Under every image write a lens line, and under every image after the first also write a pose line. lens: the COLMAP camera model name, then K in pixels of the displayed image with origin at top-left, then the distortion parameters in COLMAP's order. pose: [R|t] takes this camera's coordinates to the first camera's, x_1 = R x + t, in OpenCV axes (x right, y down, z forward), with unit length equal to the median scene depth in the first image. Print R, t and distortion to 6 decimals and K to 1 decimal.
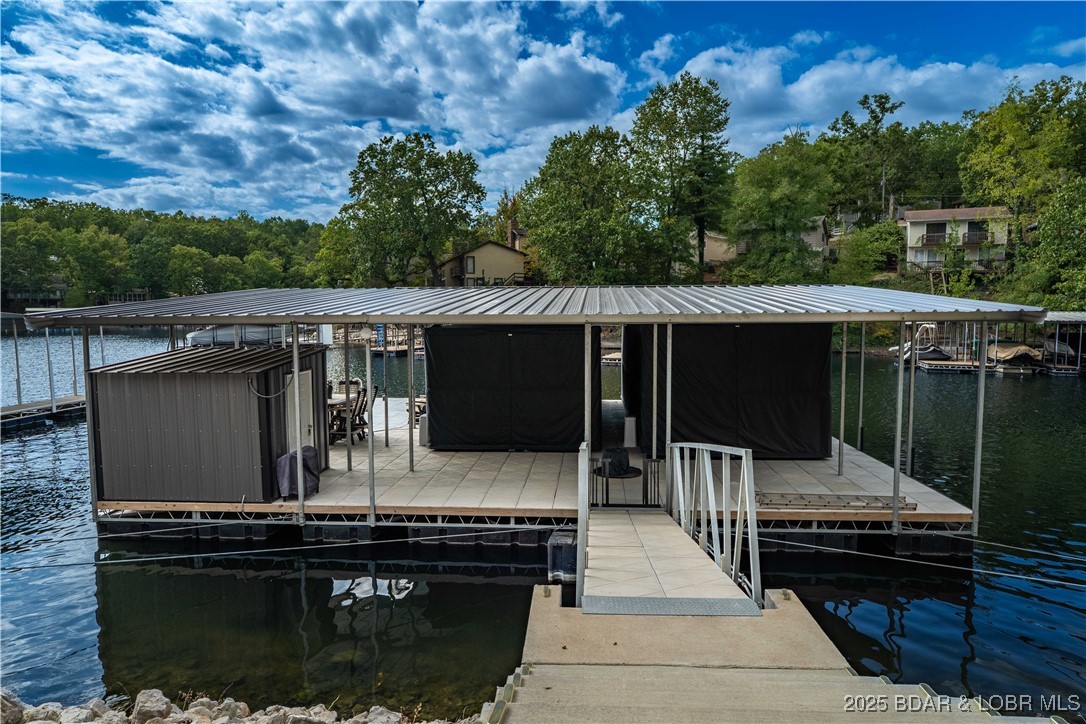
lens RADIAL K [[674.5, 0, 541.1], [0, 674.5, 359.3], [0, 0, 1]] dist [0.000542, 0.002028]
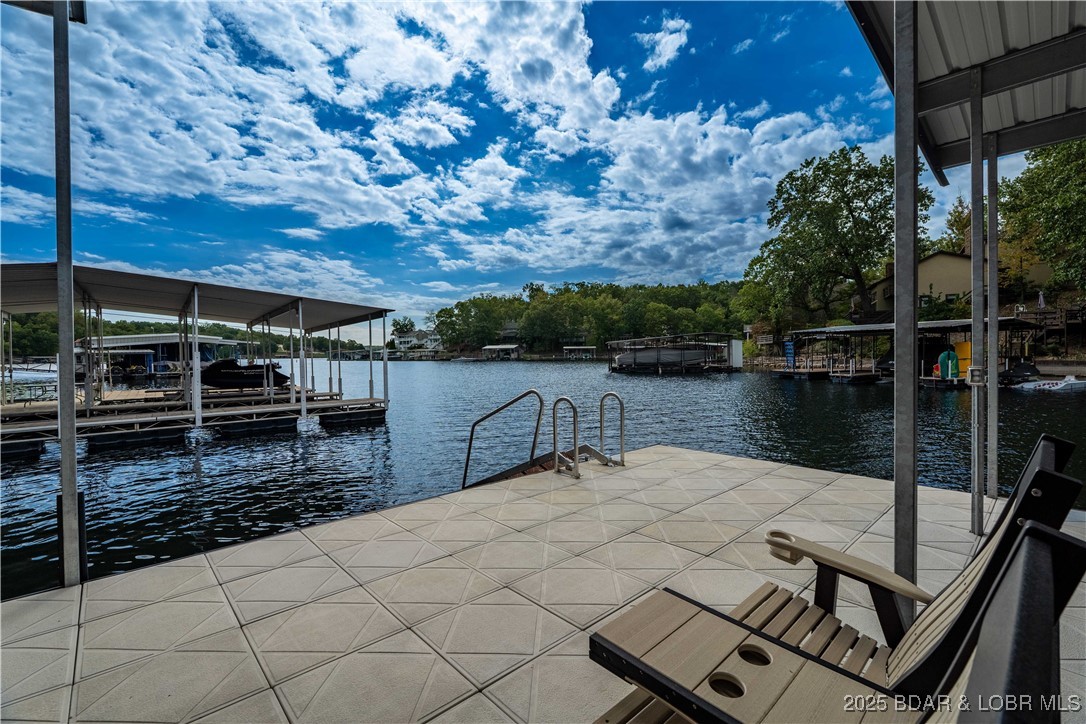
lens RADIAL K [[477.8, 0, 553.0], [0, 477.8, 360.0], [0, 0, 1]] dist [0.013896, -0.001308]
pose [[0.749666, -0.000615, -0.661817, -0.037349], [-0.034421, 0.998610, -0.039918, 0.005417], [0.660921, 0.052705, 0.748602, 0.211515]]
